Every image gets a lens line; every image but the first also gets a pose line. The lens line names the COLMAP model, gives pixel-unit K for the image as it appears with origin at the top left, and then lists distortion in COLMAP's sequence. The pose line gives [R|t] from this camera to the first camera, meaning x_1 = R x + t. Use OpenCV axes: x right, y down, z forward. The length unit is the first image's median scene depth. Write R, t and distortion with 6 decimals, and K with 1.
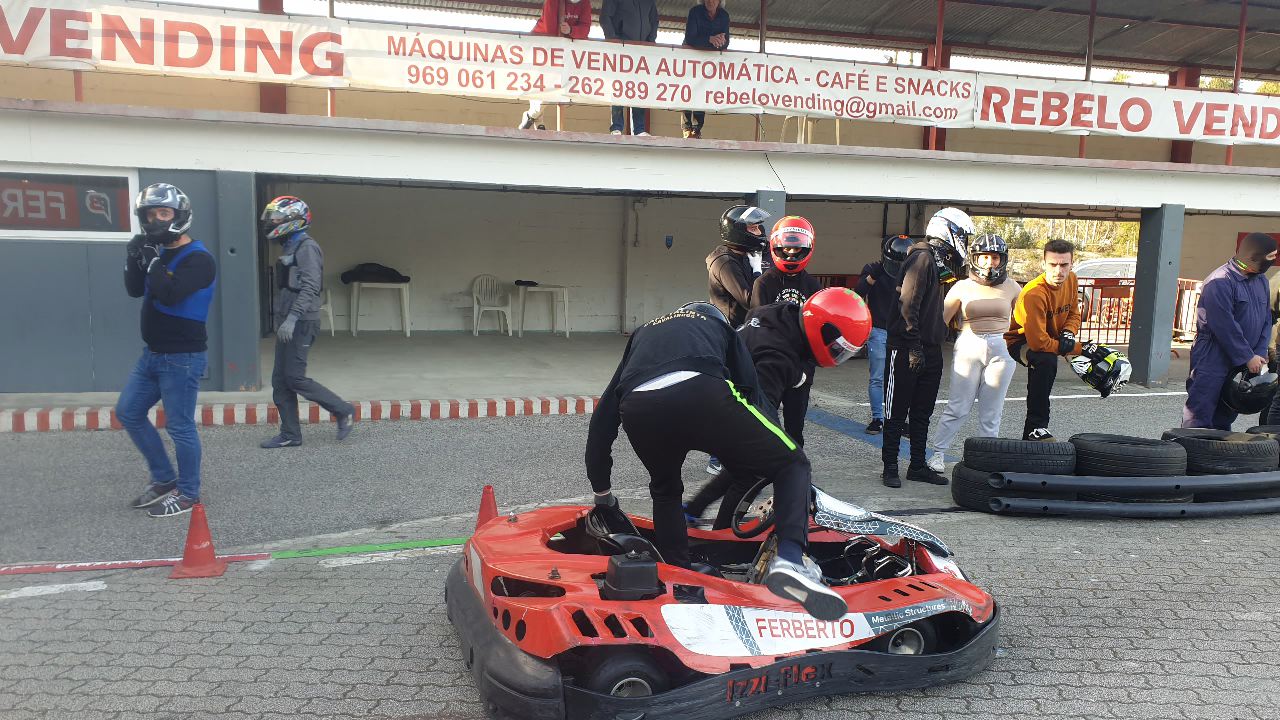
lens RADIAL K [[994.4, 0, 632.1], [0, 994.4, 371.8], [0, 0, 1]] dist [0.031589, -0.021799]
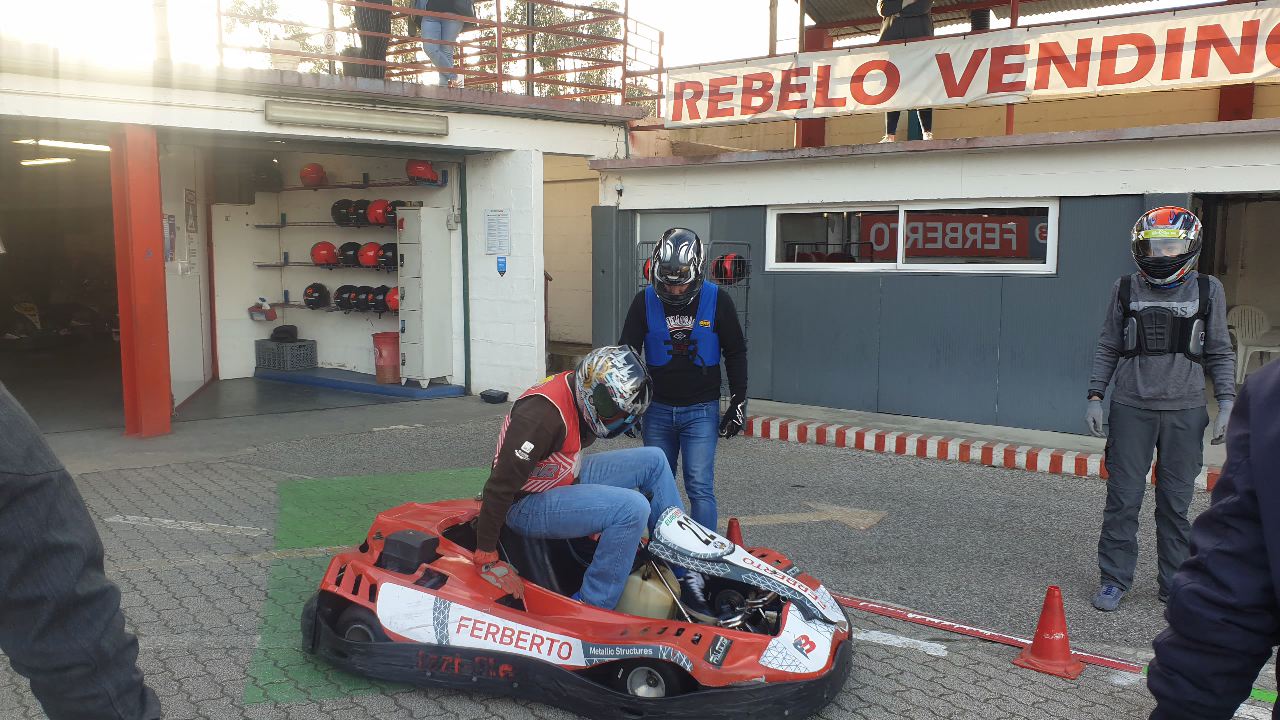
lens RADIAL K [[994.4, 0, 615.1], [0, 994.4, 347.7], [0, 0, 1]] dist [0.031589, -0.021799]
pose [[0.623533, 0.054957, -0.779863, -0.008262], [-0.093609, 0.995598, -0.004684, -0.017317], [0.776173, 0.075922, 0.625933, 0.091233]]
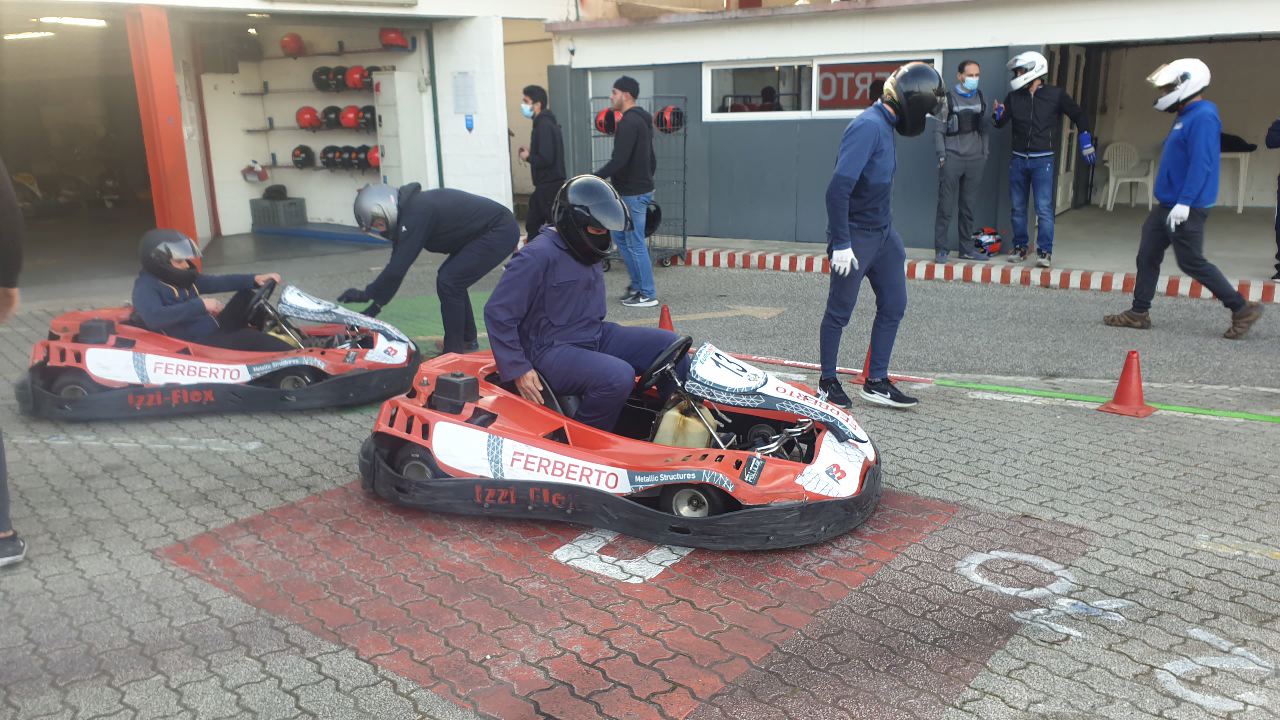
lens RADIAL K [[994.4, 0, 620.3], [0, 994.4, 389.3], [0, 0, 1]] dist [0.031589, -0.021799]
pose [[0.660249, 0.164480, -0.732815, 0.161353], [-0.062439, 0.984368, 0.164684, 0.011531], [0.748447, -0.062976, 0.660198, -0.042523]]
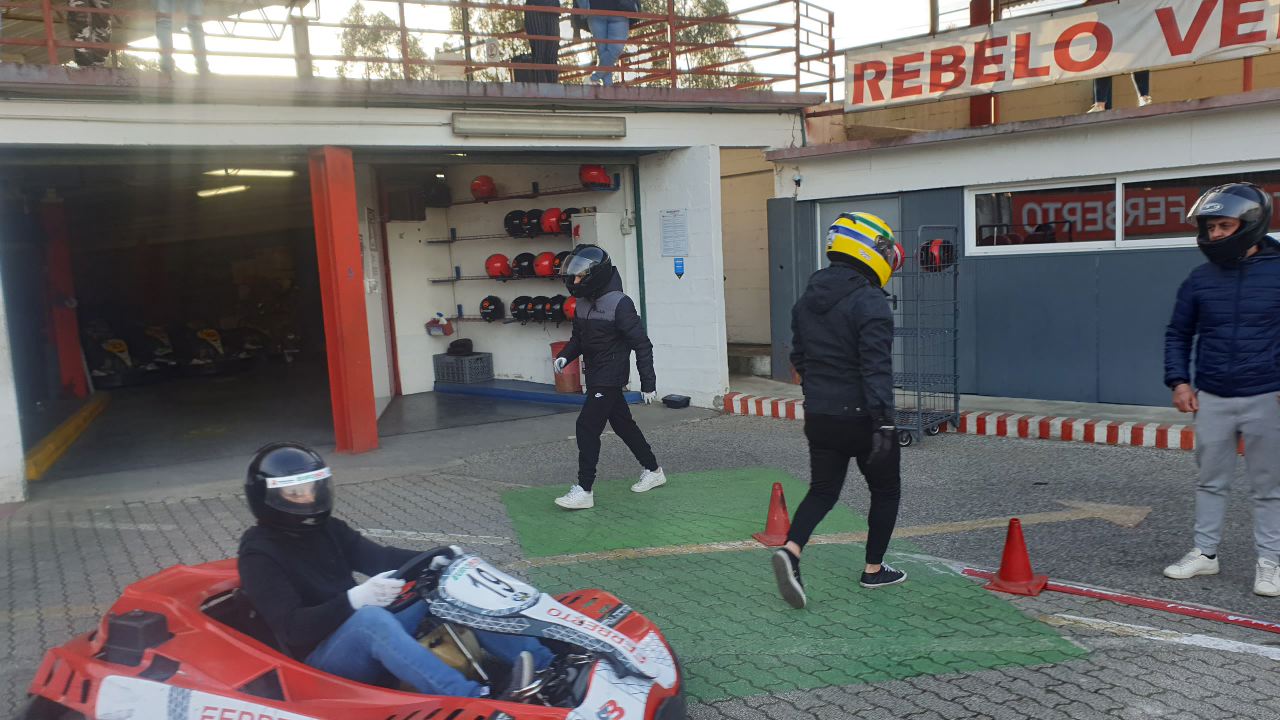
lens RADIAL K [[994.4, 0, 622.5], [0, 994.4, 397.0], [0, 0, 1]] dist [0.031589, -0.021799]
pose [[0.535768, 0.066666, -0.841730, -0.072405], [-0.049306, 0.997647, 0.047631, -0.008443], [0.842925, 0.015983, 0.537794, 0.039972]]
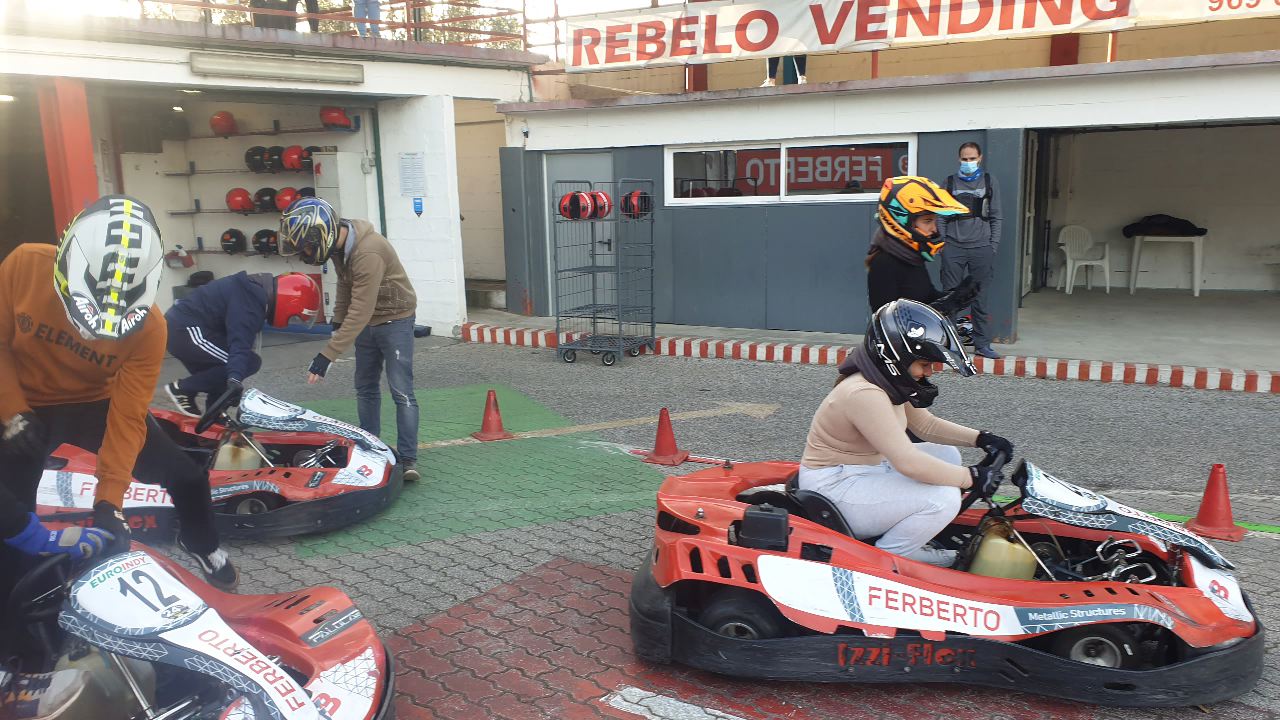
lens RADIAL K [[994.4, 0, 619.0], [0, 994.4, 376.7], [0, 0, 1]] dist [0.031589, -0.021799]
pose [[0.717502, 0.091238, -0.690555, 0.054145], [-0.056144, 0.995734, 0.073225, 0.000259], [0.694290, -0.013769, 0.719563, -0.018291]]
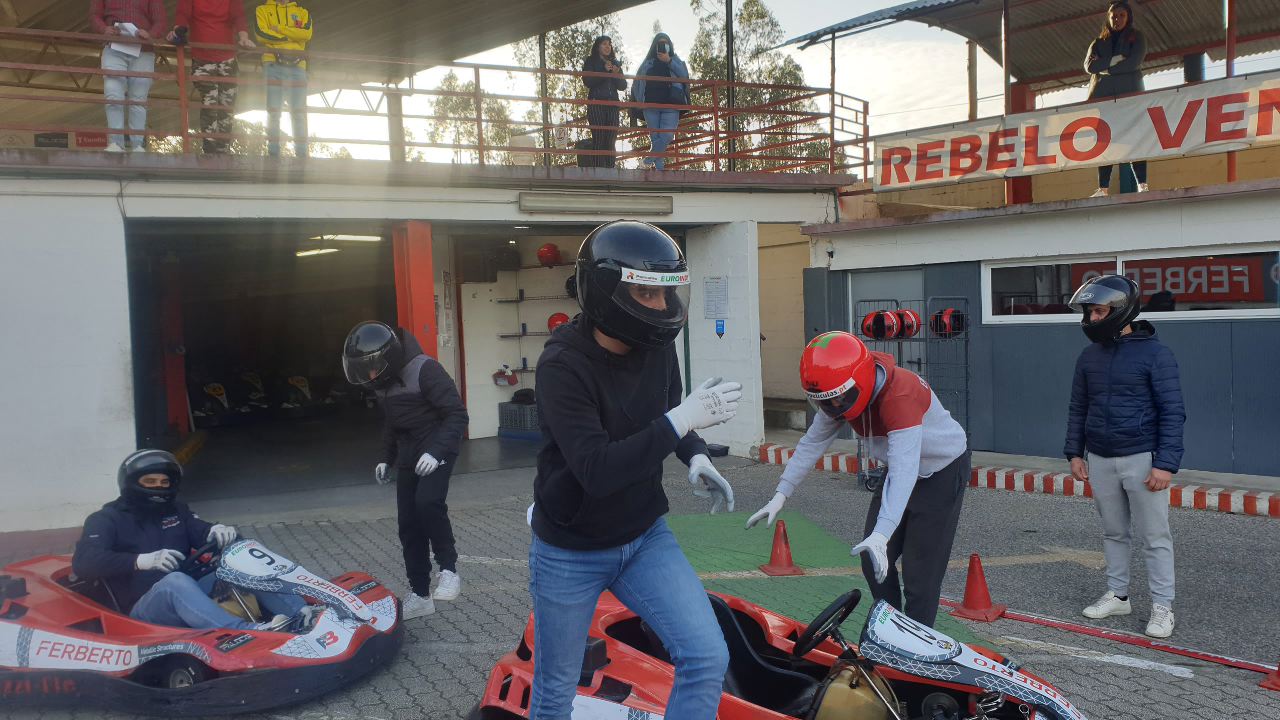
lens RADIAL K [[994.4, 0, 635.1], [0, 994.4, 351.4], [0, 0, 1]] dist [0.031589, -0.021799]
pose [[0.482084, -0.007731, -0.876091, 0.040485], [-0.072210, 0.996208, -0.048525, -0.008223], [0.873144, 0.086655, 0.479698, 0.012543]]
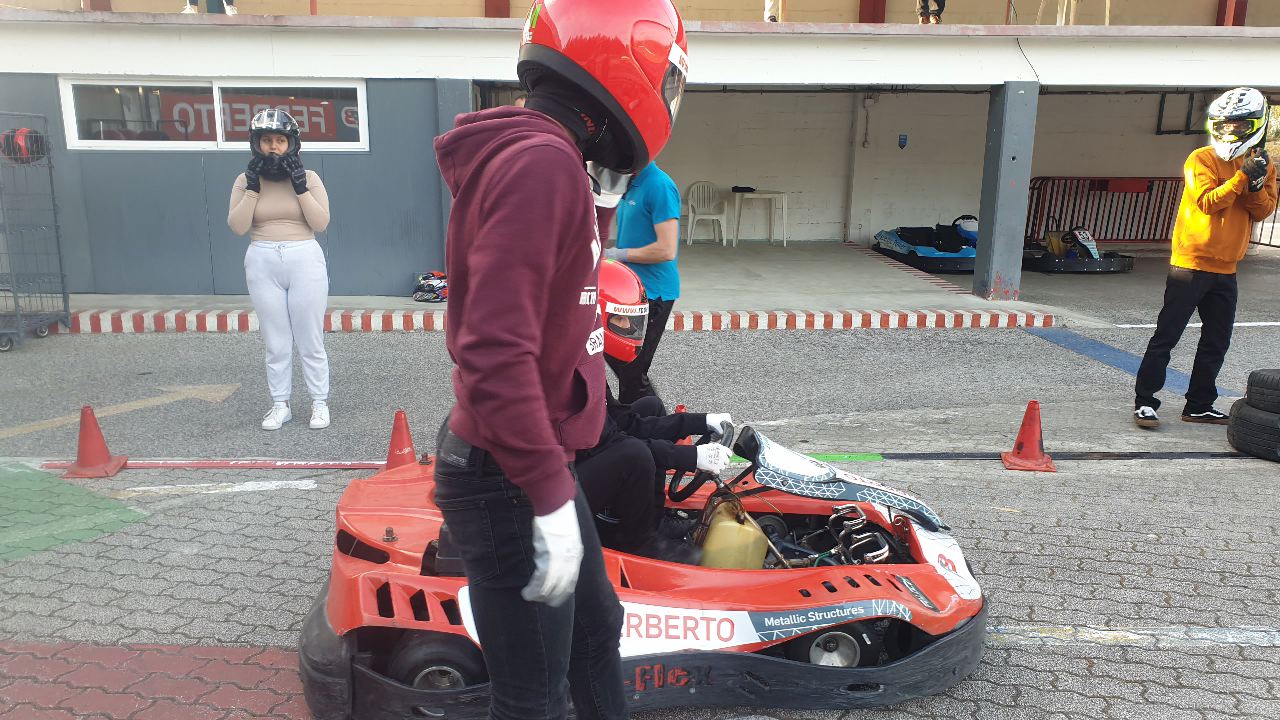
lens RADIAL K [[994.4, 0, 619.8], [0, 994.4, 368.3], [0, 0, 1]] dist [0.031589, -0.021799]
pose [[0.972113, 0.035167, -0.231862, 0.009845], [-0.014476, 0.995806, 0.090342, -0.003280], [0.234066, -0.084467, 0.968544, 0.042008]]
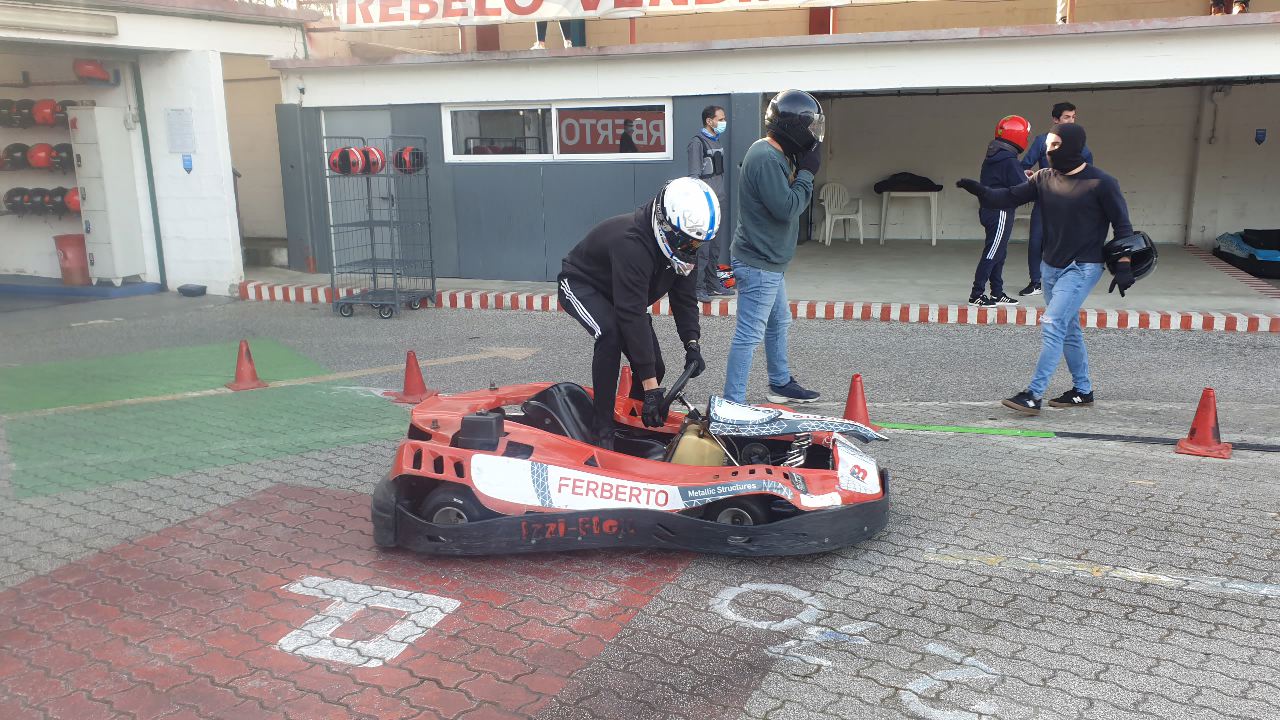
lens RADIAL K [[994.4, 0, 646.3], [0, 994.4, 357.1], [0, 0, 1]] dist [0.031589, -0.021799]
pose [[0.835185, 0.075375, -0.544780, 0.154206], [-0.036824, 0.996005, 0.081354, 0.010150], [0.548735, -0.047885, 0.834624, -0.019700]]
